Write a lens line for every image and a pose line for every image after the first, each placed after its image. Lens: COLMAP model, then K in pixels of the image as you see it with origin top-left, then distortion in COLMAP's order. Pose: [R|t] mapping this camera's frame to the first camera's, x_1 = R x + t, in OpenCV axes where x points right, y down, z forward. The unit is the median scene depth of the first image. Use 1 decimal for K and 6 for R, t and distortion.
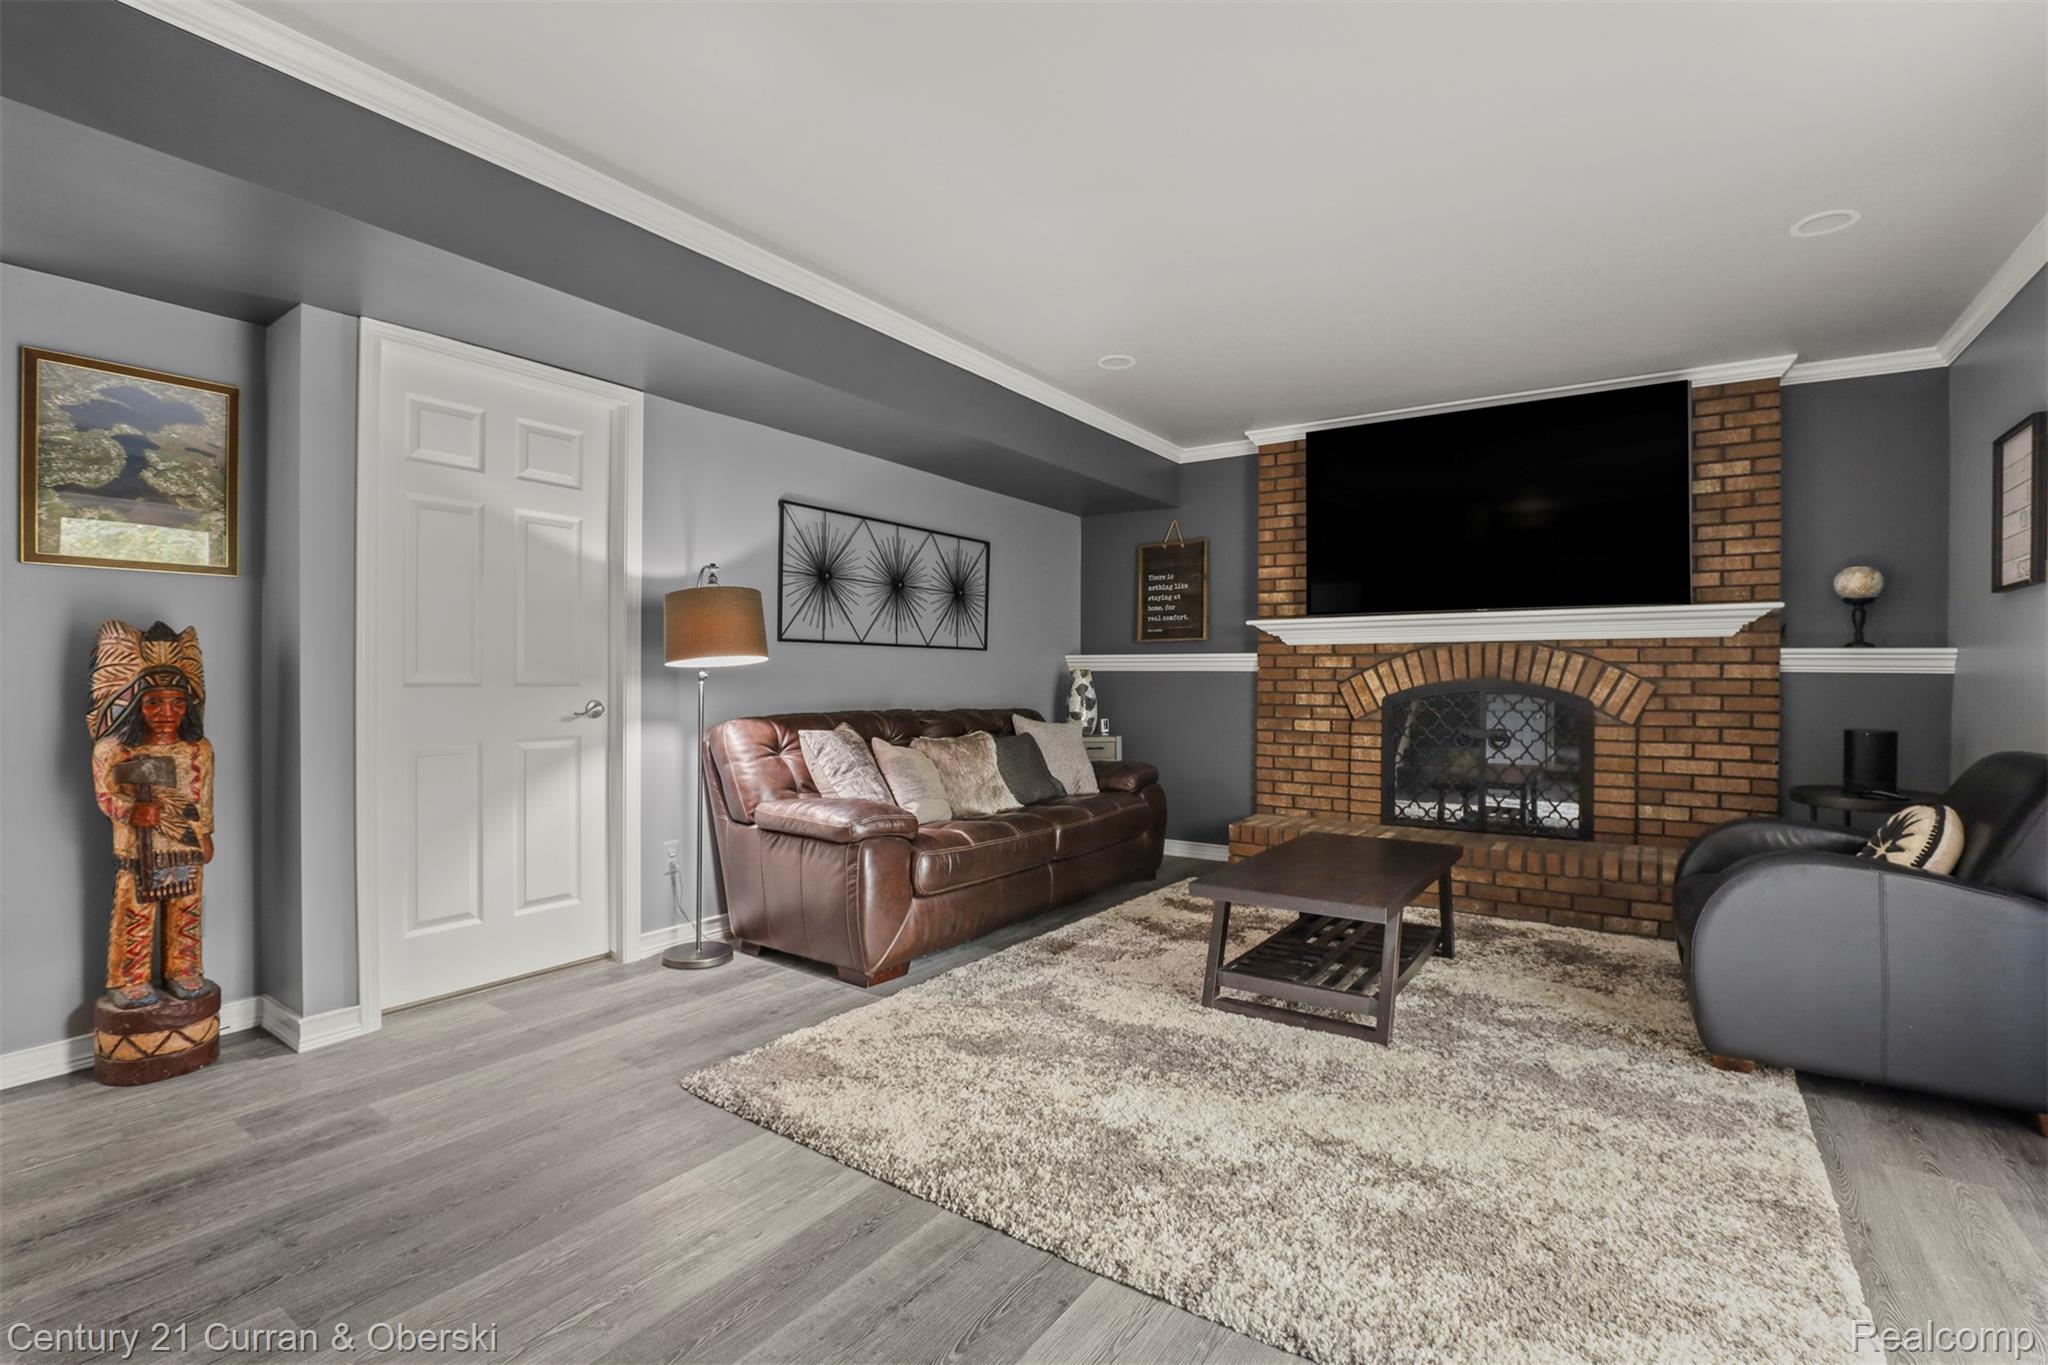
lens RADIAL K [[950.3, 0, 1023.7], [0, 950.3, 680.7], [0, 0, 1]] dist [-0.034924, 0.005305]
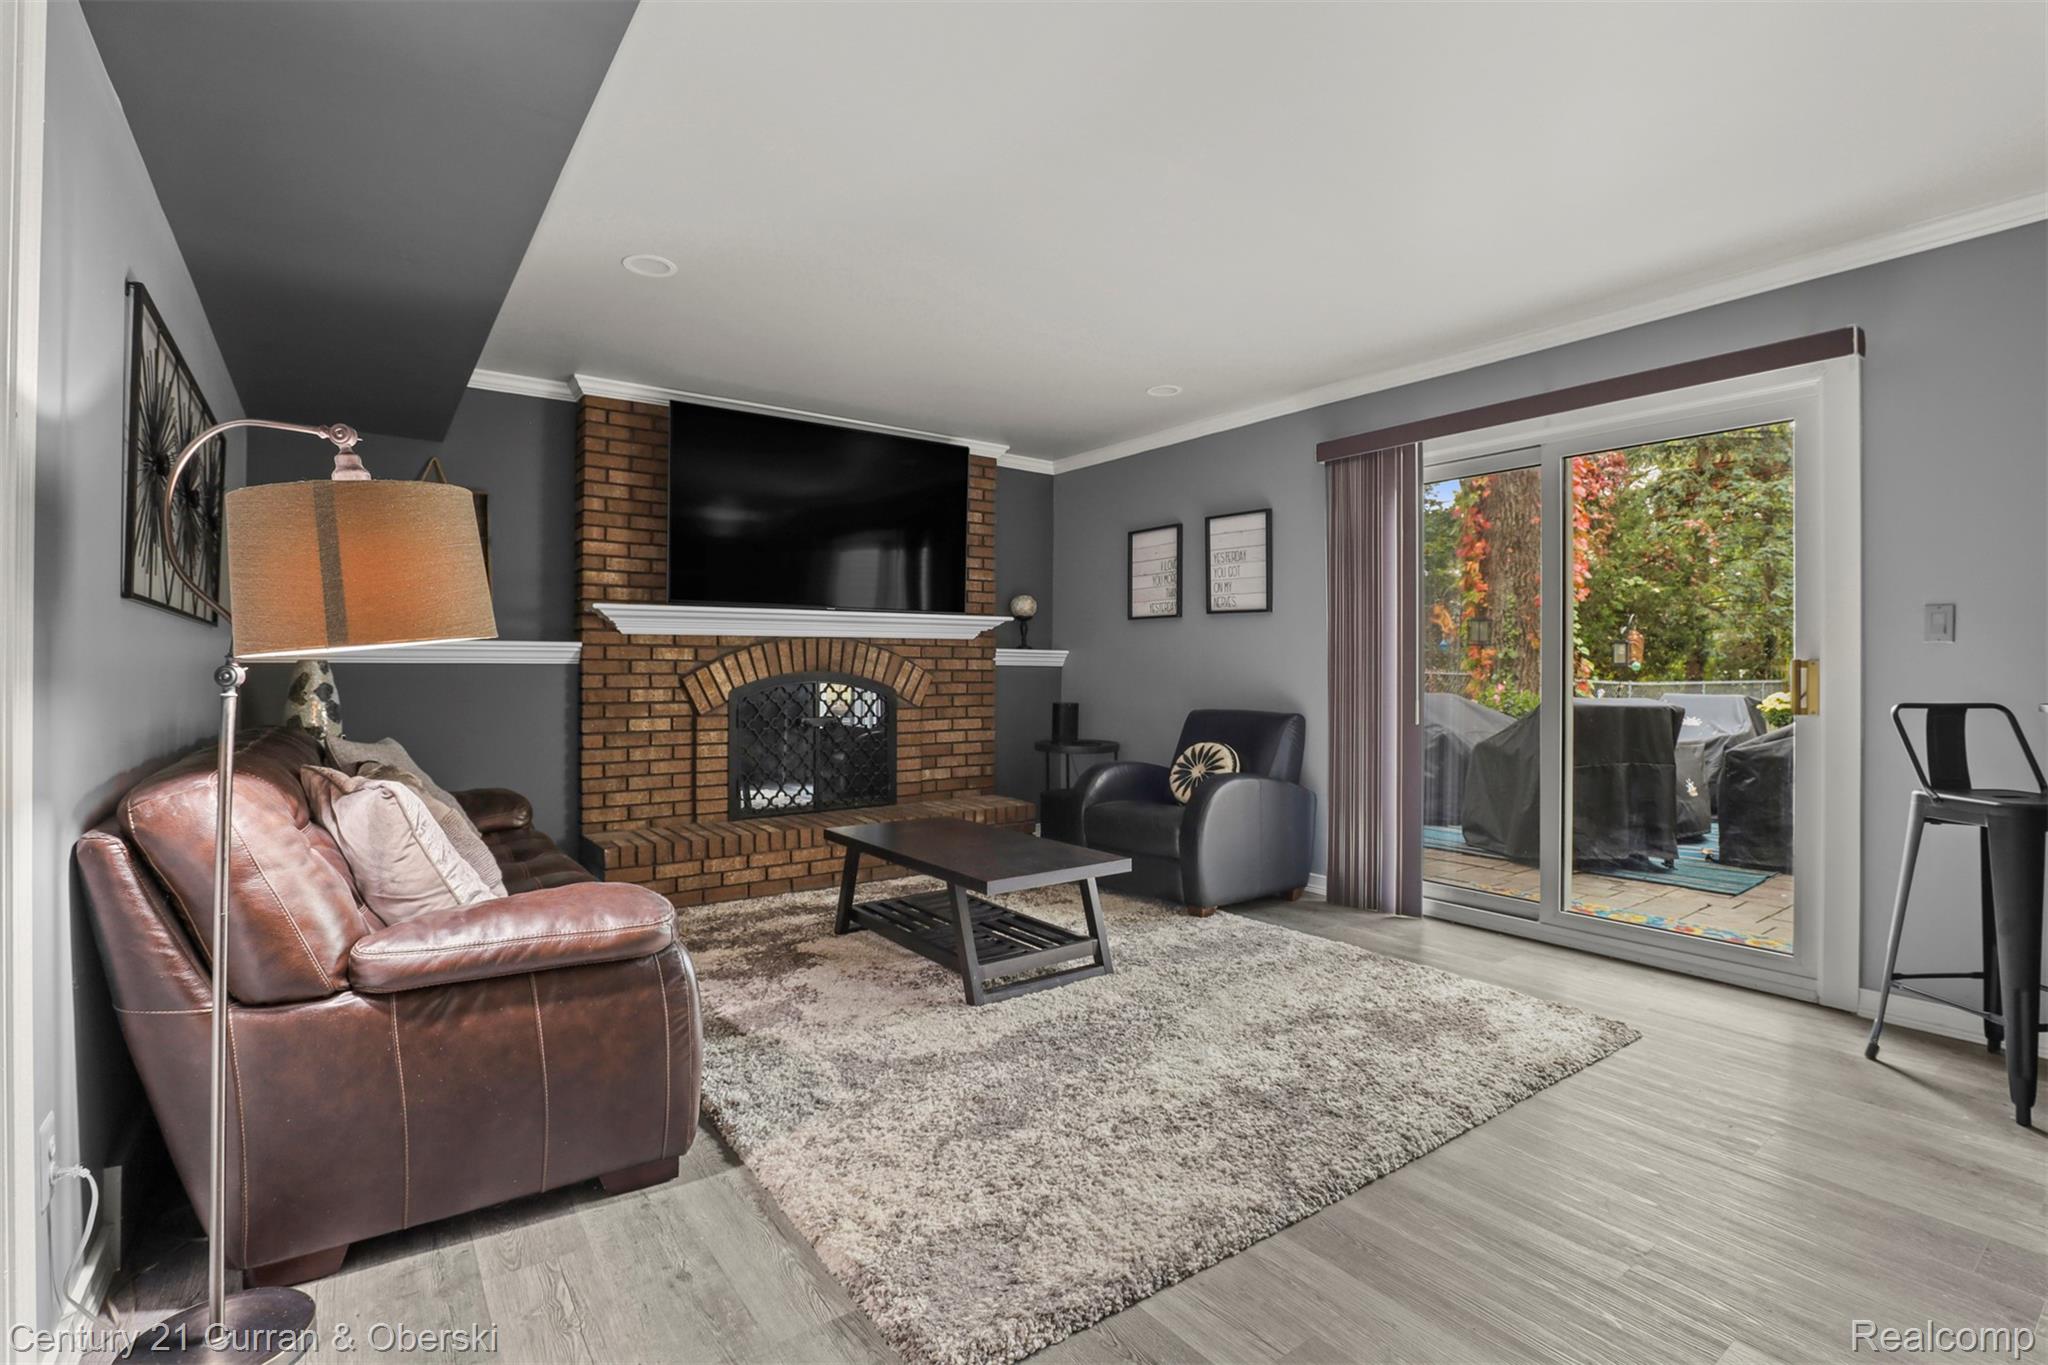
lens RADIAL K [[950.3, 0, 1039.8], [0, 950.3, 670.1], [0, 0, 1]] dist [-0.034924, 0.005305]
pose [[0.317409, -0.006381, 0.948267, -0.512110], [0.004768, 0.999975, 0.005133, -0.008443], [-0.948277, 0.002892, 0.317431, 0.440073]]
